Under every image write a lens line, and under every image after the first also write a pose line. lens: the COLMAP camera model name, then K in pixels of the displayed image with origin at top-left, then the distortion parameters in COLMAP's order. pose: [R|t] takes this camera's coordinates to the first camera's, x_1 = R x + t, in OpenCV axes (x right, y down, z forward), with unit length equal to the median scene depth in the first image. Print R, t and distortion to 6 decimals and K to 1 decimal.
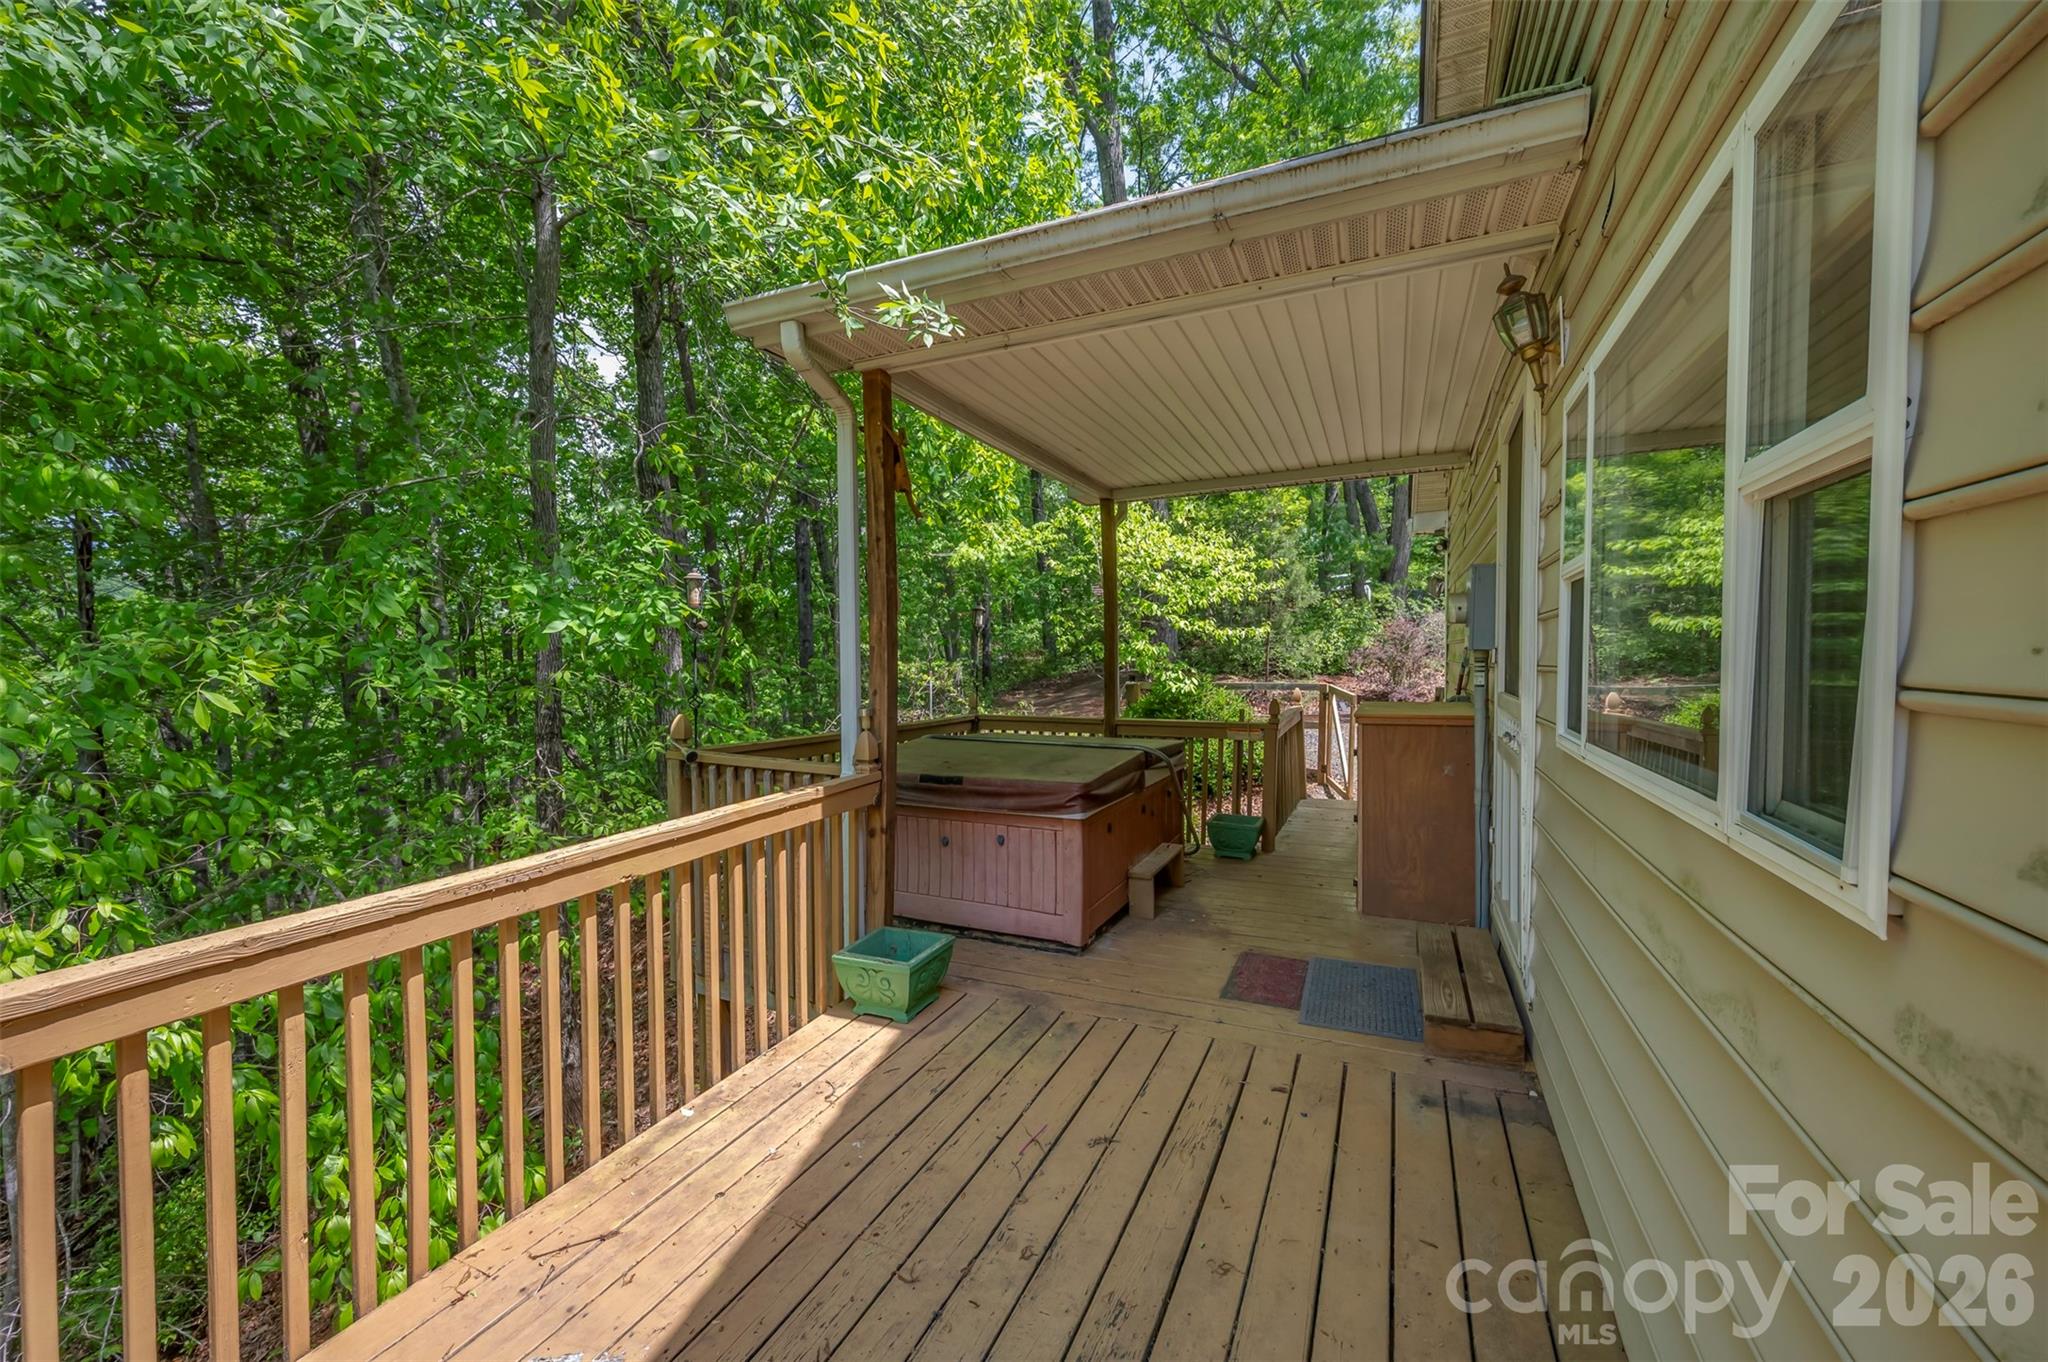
lens RADIAL K [[802.5, 0, 1024.0], [0, 802.5, 681.0], [0, 0, 1]] dist [0.002119, 0.000324]
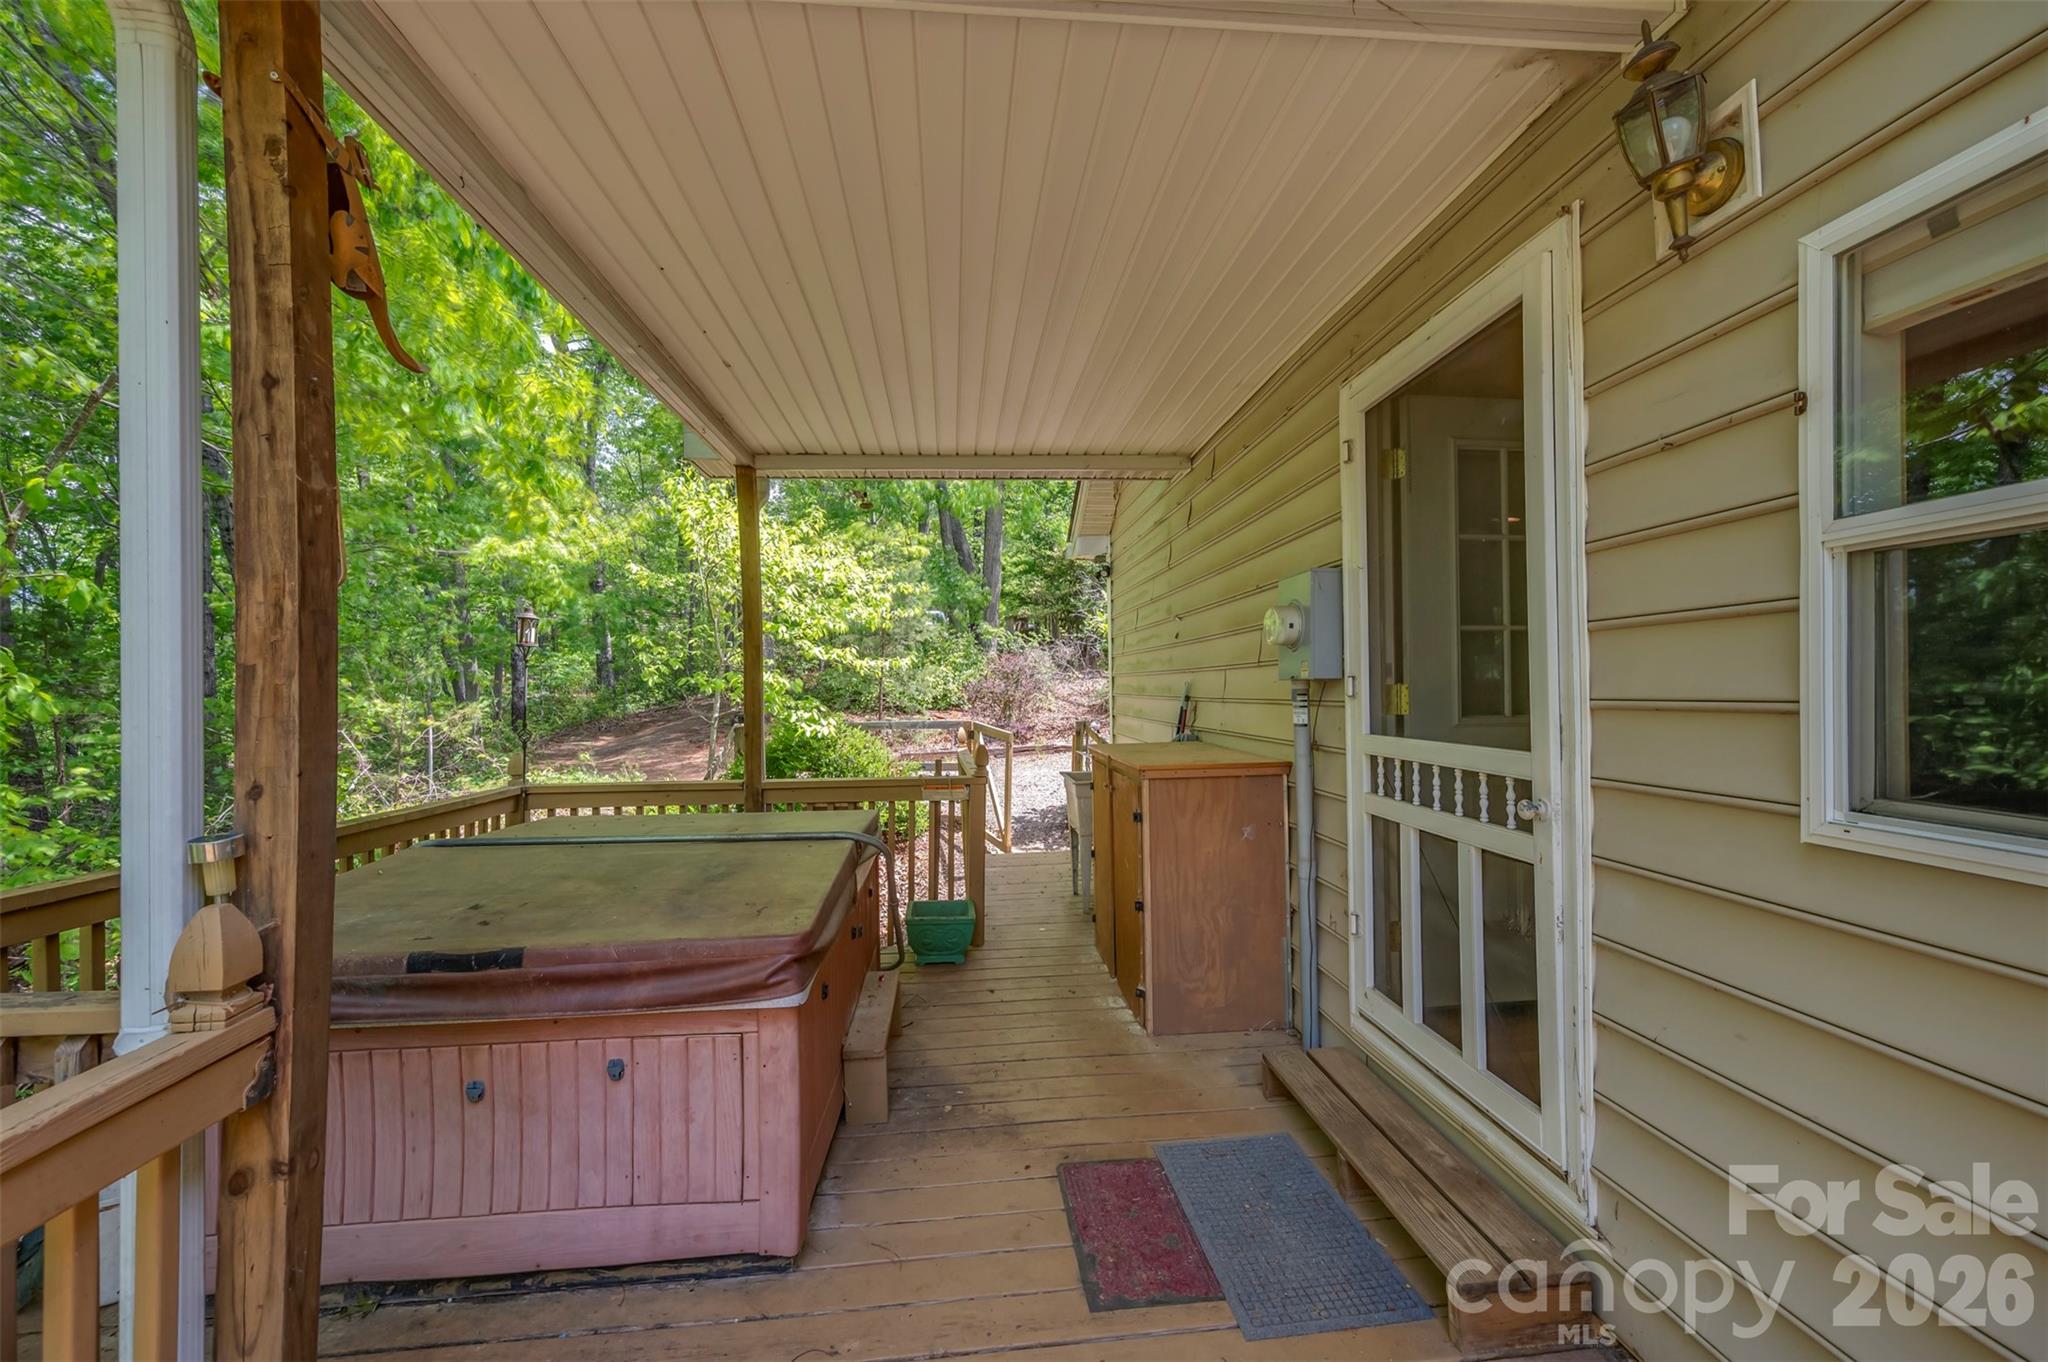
lens RADIAL K [[802.5, 0, 1024.0], [0, 802.5, 681.0], [0, 0, 1]] dist [0.002119, 0.000324]
pose [[0.866952, -0.001128, 0.498390, -0.054111], [0.023385, 0.998988, -0.038418, -0.011840], [-0.497843, 0.044961, 0.866101, 0.426810]]
